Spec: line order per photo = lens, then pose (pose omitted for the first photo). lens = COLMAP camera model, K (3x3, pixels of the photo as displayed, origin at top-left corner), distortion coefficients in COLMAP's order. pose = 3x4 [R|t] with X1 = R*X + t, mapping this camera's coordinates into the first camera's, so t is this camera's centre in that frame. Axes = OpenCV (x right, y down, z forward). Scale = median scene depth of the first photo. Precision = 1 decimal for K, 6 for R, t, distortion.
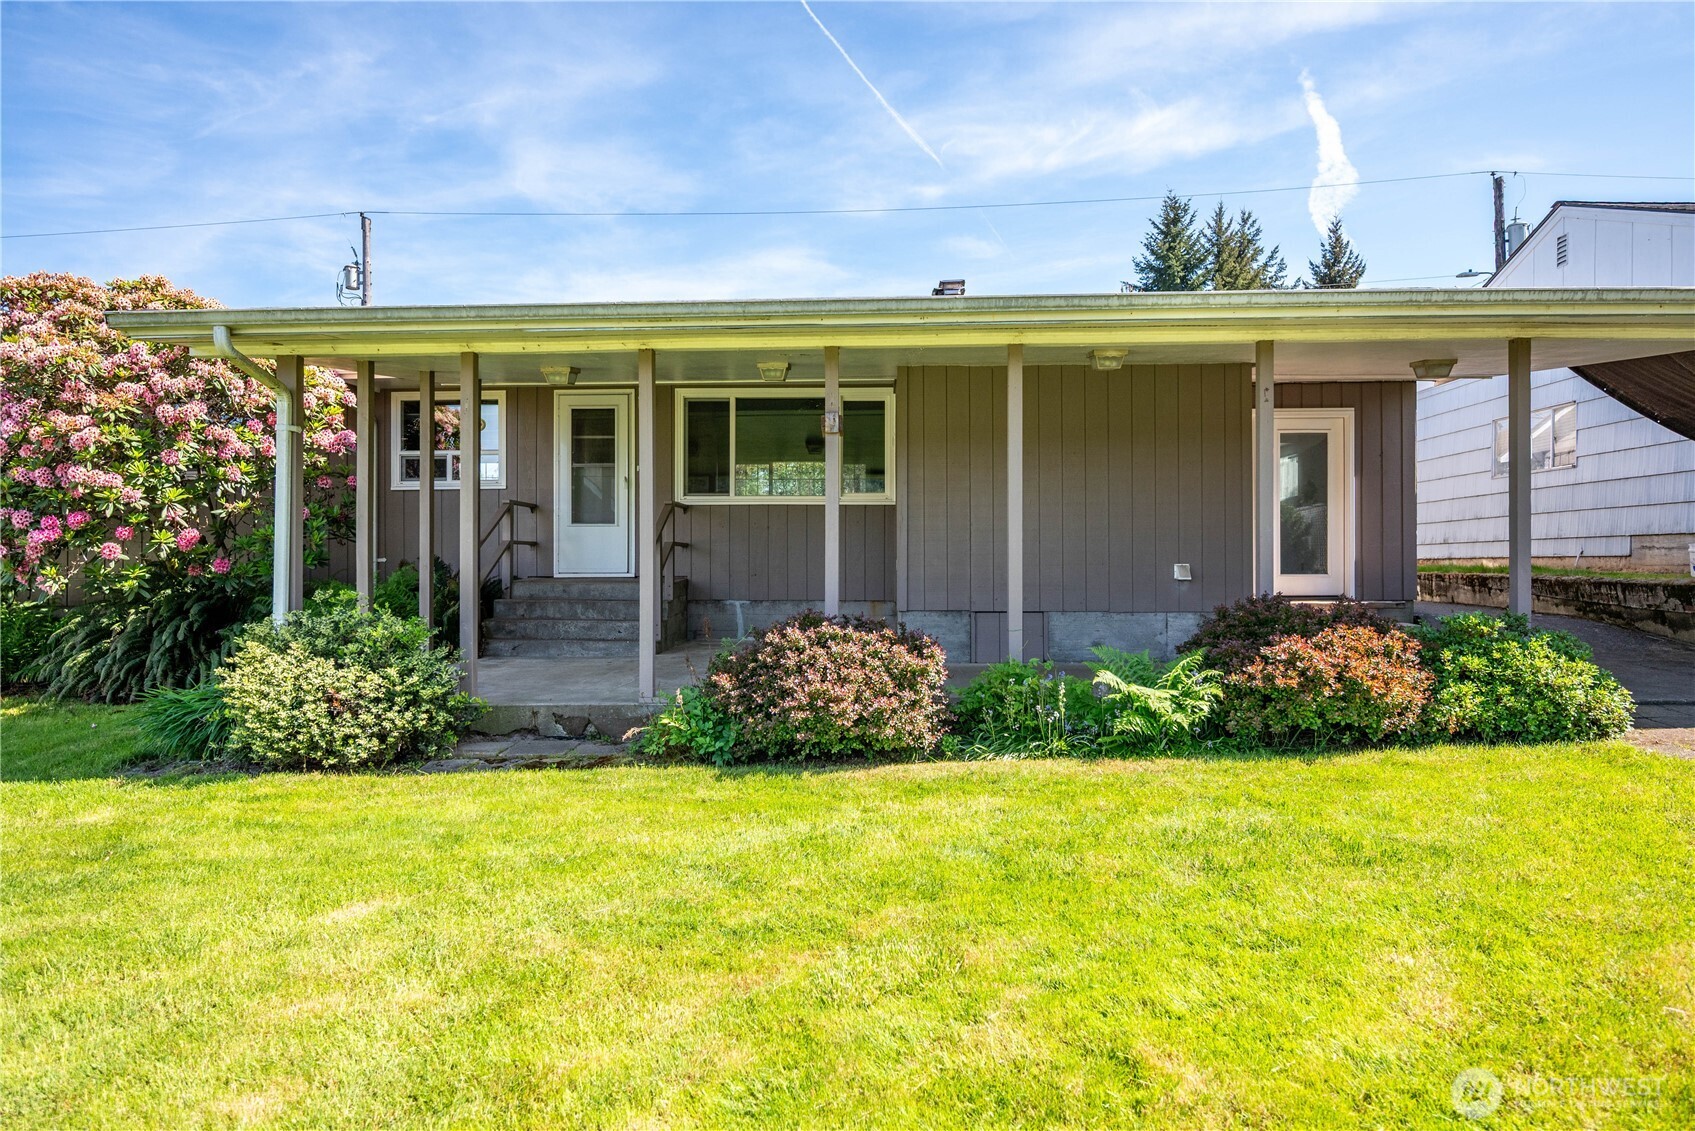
lens RADIAL K [[997.0, 0, 847.5], [0, 997.0, 565.5], [0, 0, 1]] dist [-0.000503, -0.000677]
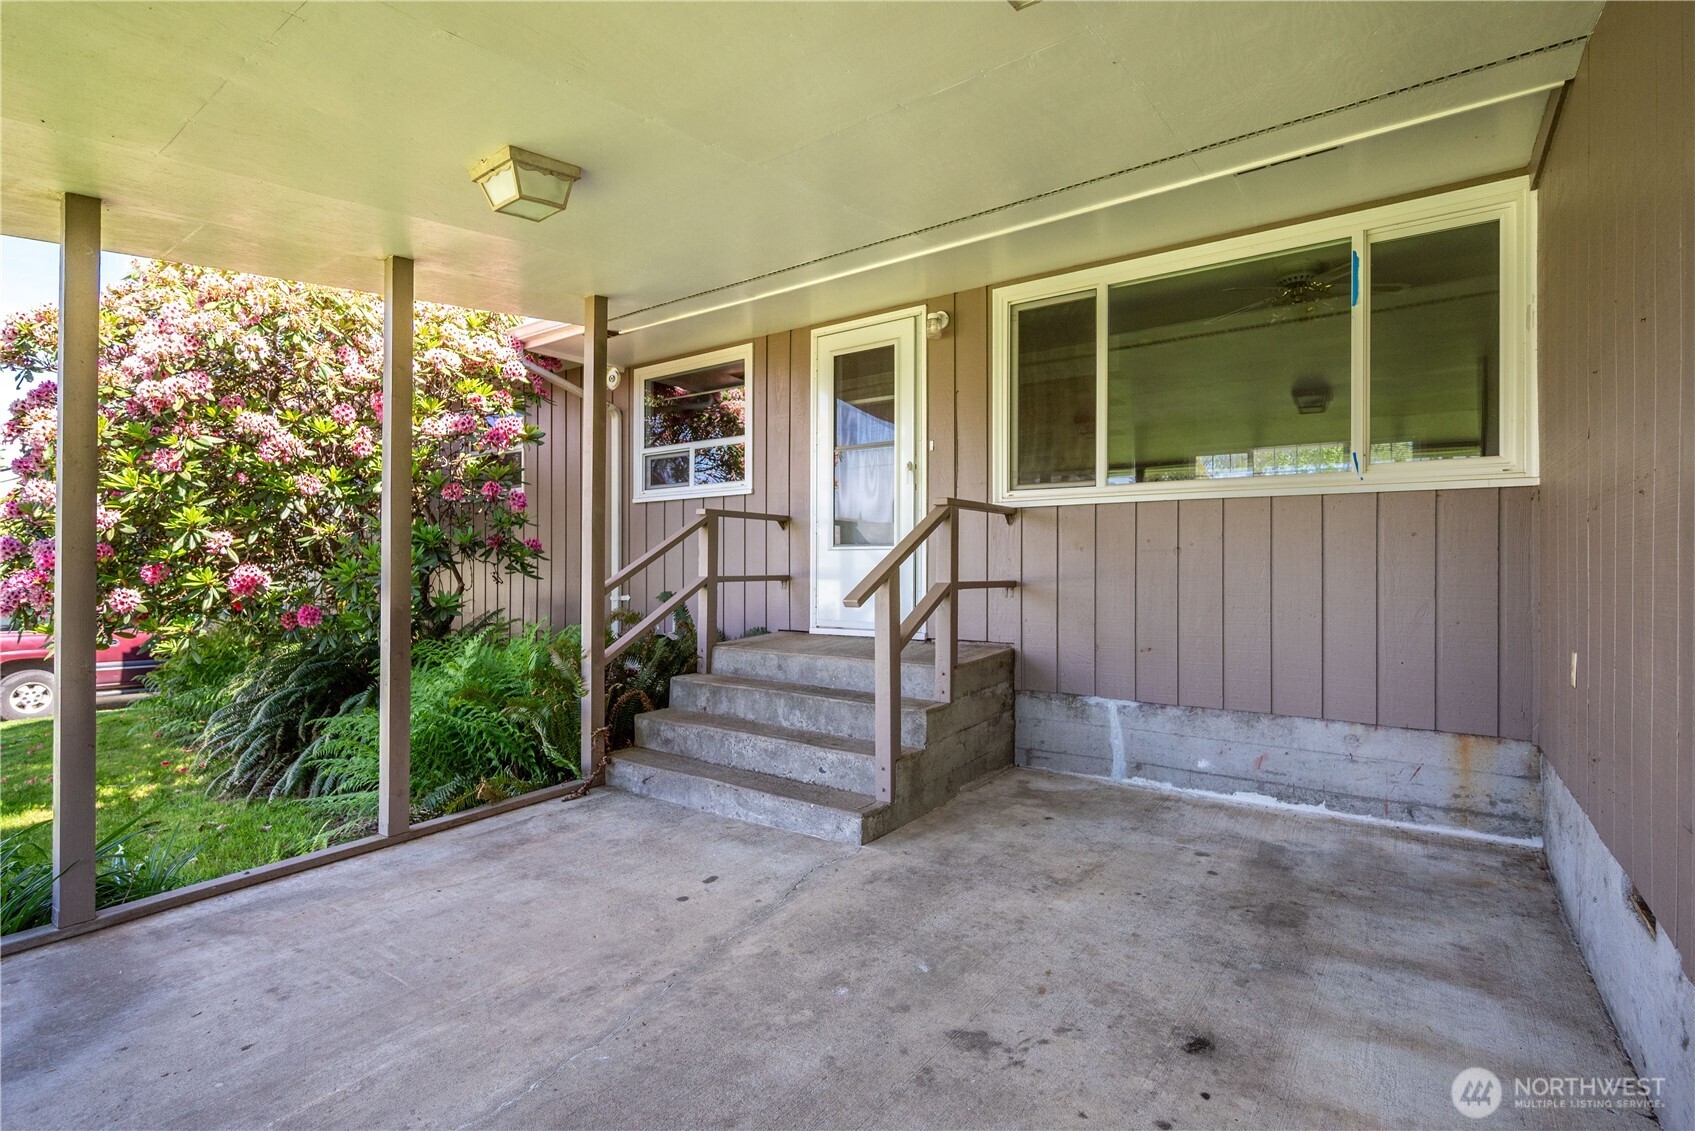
lens RADIAL K [[798.9, 0, 847.5], [0, 798.9, 565.5], [0, 0, 1]] dist [0.014223, -0.000088]
pose [[0.827277, 0.003016, -0.561787, 0.003294], [-0.003407, 0.999994, 0.000352, -0.030391], [0.561784, 0.001623, 0.827282, 0.601503]]
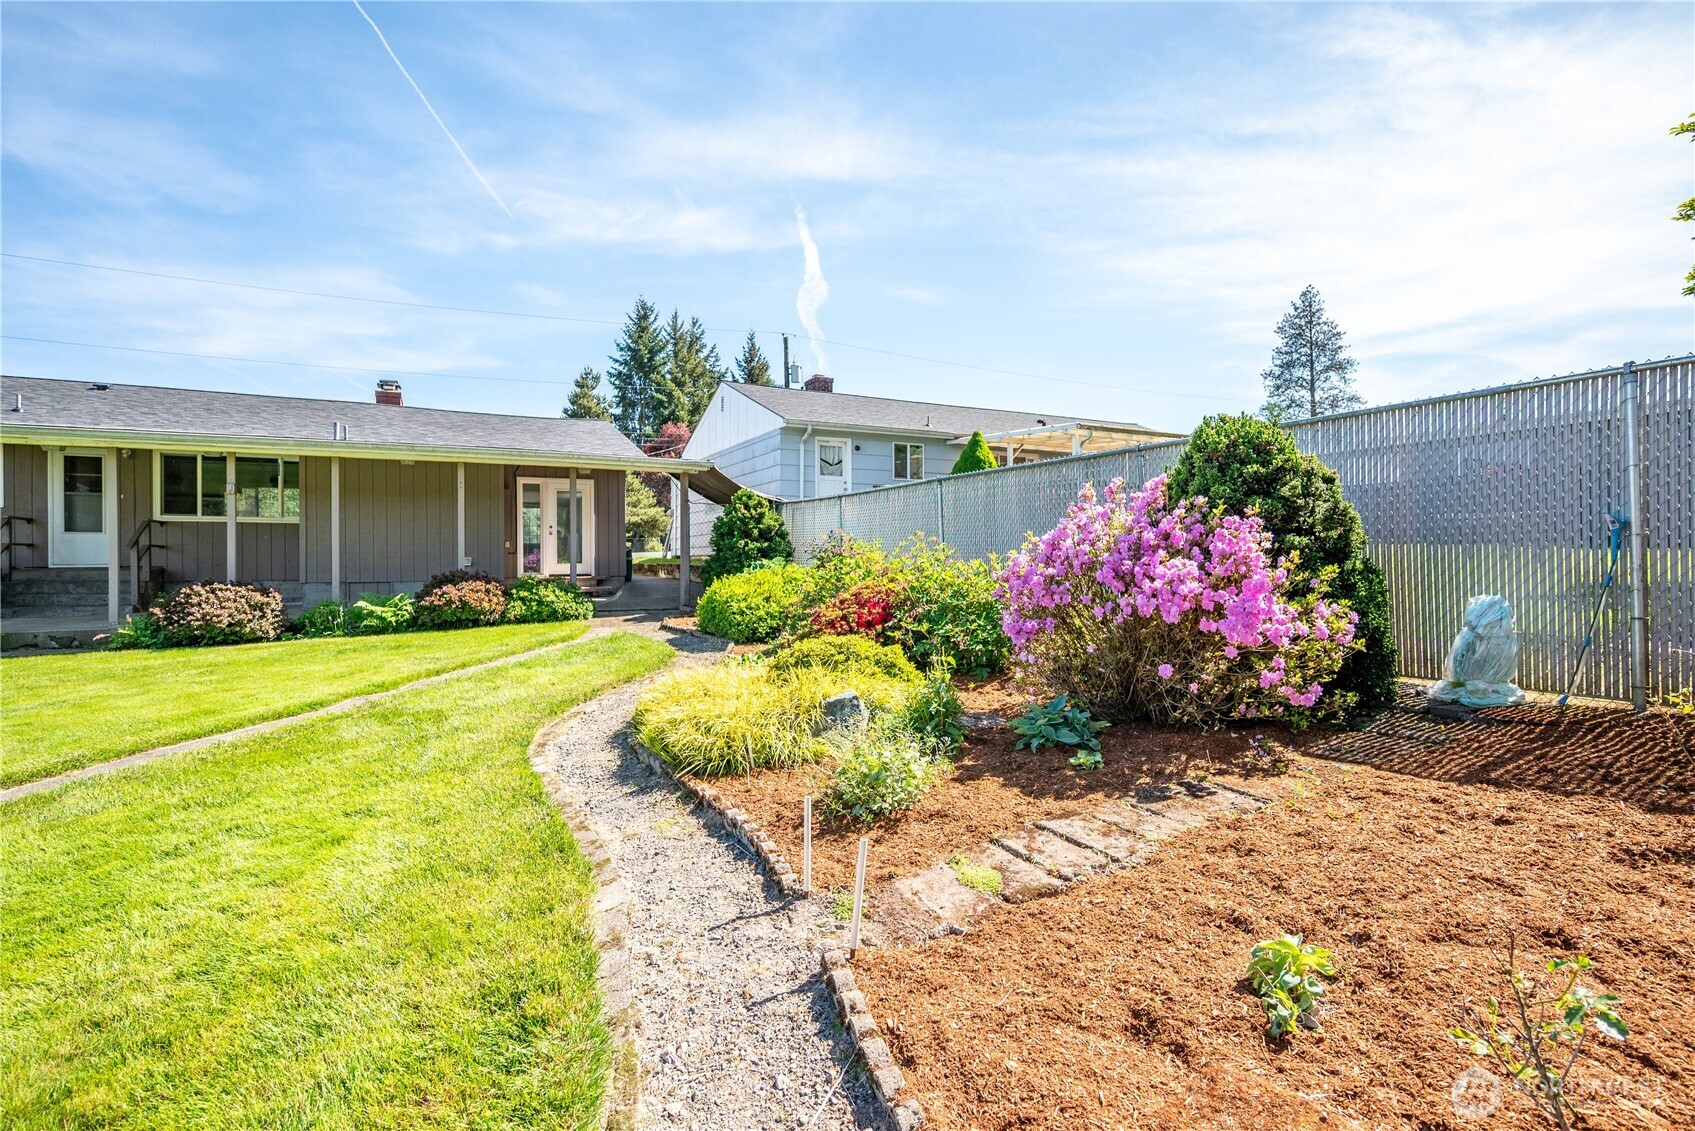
lens RADIAL K [[819.3, 0, 899.4], [0, 819.3, 555.9], [0, 0, 1]] dist [-0.060070, 0.025415]
pose [[0.862651, -0.000356, 0.505800, 0.216494], [0.005762, 0.999942, -0.009122, 0.012648], [-0.505767, 0.010784, 0.862603, -0.702028]]
